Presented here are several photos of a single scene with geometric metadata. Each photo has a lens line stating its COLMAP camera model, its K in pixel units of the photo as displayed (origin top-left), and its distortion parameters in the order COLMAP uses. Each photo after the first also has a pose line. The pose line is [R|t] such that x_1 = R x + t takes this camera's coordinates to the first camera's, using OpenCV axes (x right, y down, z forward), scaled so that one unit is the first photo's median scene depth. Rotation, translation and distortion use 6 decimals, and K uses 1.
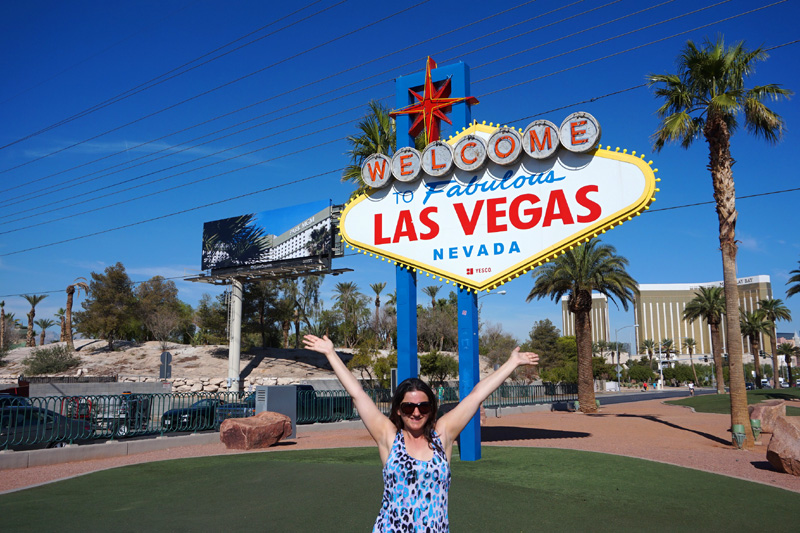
lens RADIAL K [[690.5, 0, 400.0], [0, 690.5, 266.5], [0, 0, 1]] dist [-0.005777, -0.000127]
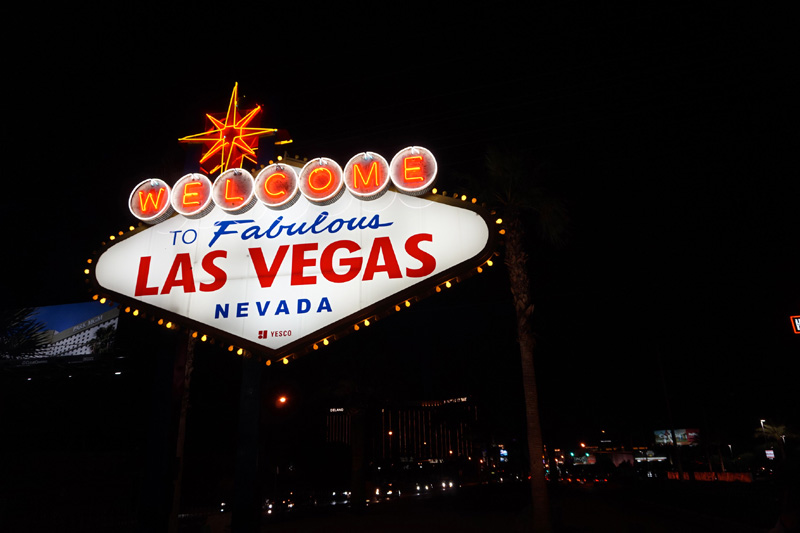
lens RADIAL K [[567.7, 0, 400.0], [0, 567.7, 266.5], [0, 0, 1]] dist [-0.028906, 0.004187]
pose [[0.939554, 0.109304, 0.324487, 0.032989], [-0.040621, 0.976568, -0.211339, 0.058307], [-0.339984, 0.185383, 0.921978, 0.362808]]
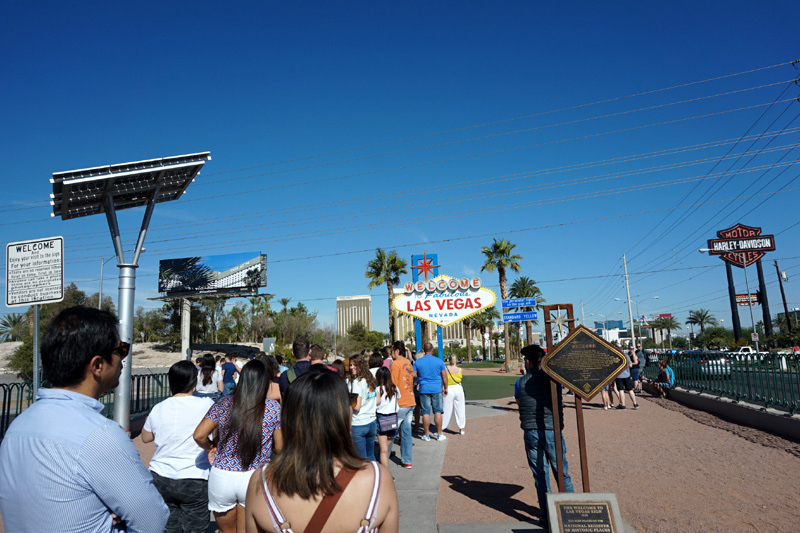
lens RADIAL K [[567.7, 0, 400.0], [0, 567.7, 266.5], [0, 0, 1]] dist [-0.028906, 0.004187]
pose [[0.938003, 0.023564, 0.345826, -1.010623], [-0.020944, 0.999717, -0.011311, -0.215797], [-0.345994, 0.003367, 0.938231, -1.445284]]
